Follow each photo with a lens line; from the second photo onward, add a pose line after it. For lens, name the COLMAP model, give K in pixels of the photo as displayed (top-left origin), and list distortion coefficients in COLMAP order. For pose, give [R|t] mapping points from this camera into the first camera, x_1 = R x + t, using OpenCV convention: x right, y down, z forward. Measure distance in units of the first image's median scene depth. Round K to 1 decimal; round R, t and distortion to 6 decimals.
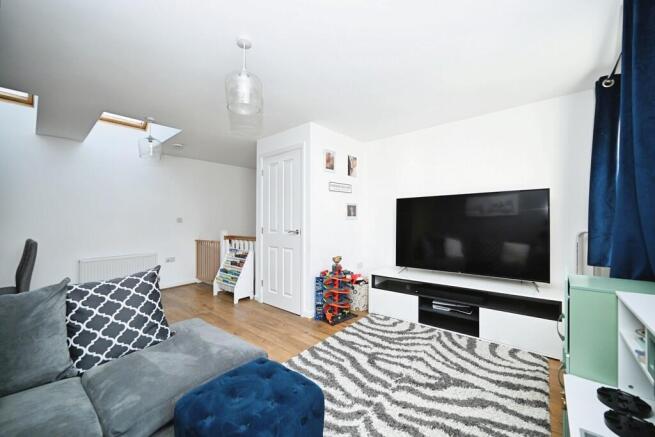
lens RADIAL K [[255.8, 0, 330.1], [0, 255.8, 222.9], [0, 0, 1]] dist [-0.001543, -0.000116]
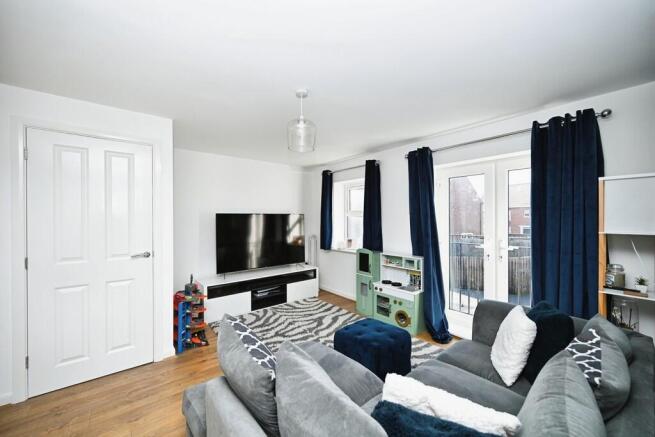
lens RADIAL K [[255.8, 0, 330.1], [0, 255.8, 222.9], [0, 0, 1]] dist [-0.001543, -0.000116]
pose [[0.167606, -0.005777, 0.985837, -1.094133], [0.006410, 0.999968, 0.004770, -0.081166], [-0.985833, 0.005520, 0.167638, 0.474301]]
